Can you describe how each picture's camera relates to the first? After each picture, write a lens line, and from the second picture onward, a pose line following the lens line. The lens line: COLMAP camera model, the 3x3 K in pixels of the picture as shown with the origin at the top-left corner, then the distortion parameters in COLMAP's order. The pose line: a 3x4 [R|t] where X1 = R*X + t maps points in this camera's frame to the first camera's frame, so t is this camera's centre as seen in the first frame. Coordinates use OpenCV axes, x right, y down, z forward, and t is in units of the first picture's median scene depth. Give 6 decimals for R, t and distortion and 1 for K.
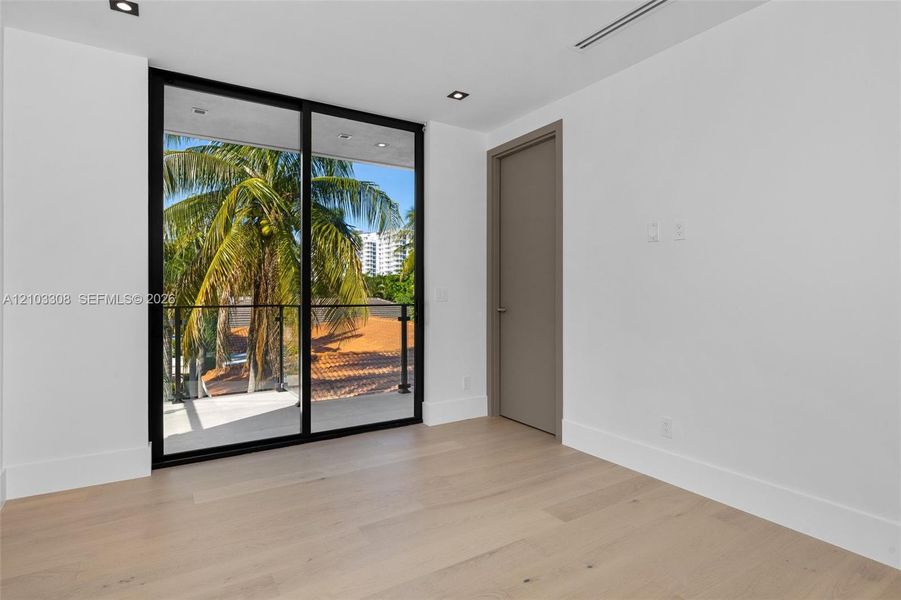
lens RADIAL K [[472.5, 0, 452.5], [0, 472.5, 288.8], [0, 0, 1]] dist [0.004666, 0.000821]
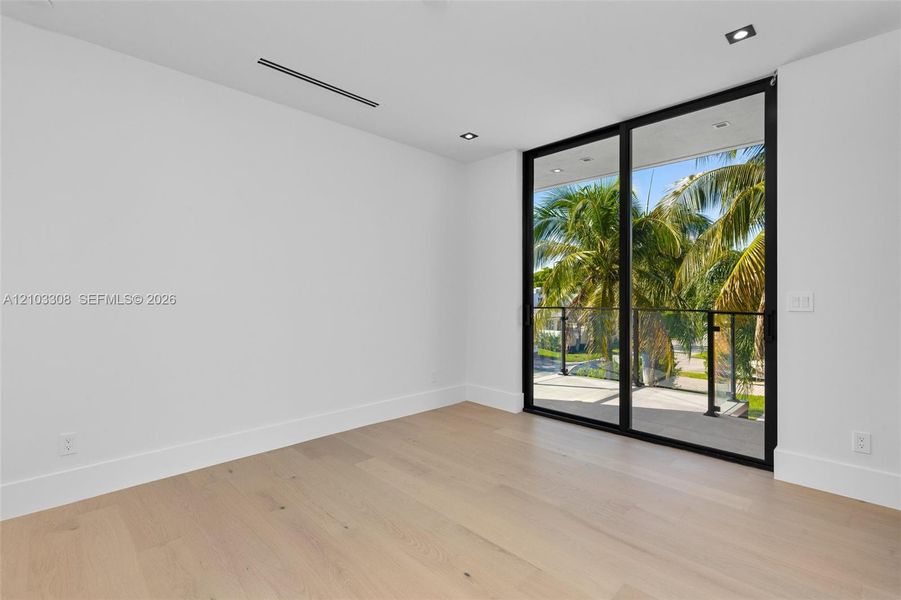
lens RADIAL K [[417.1, 0, 450.5], [0, 417.1, 300.0], [0, 0, 1]] dist [0.001987, 0.000611]
pose [[0.203967, 0.012620, -0.978896, 0.602412], [0.002667, 0.999906, 0.013446, -0.002785], [0.978974, -0.005353, 0.203914, 0.447325]]
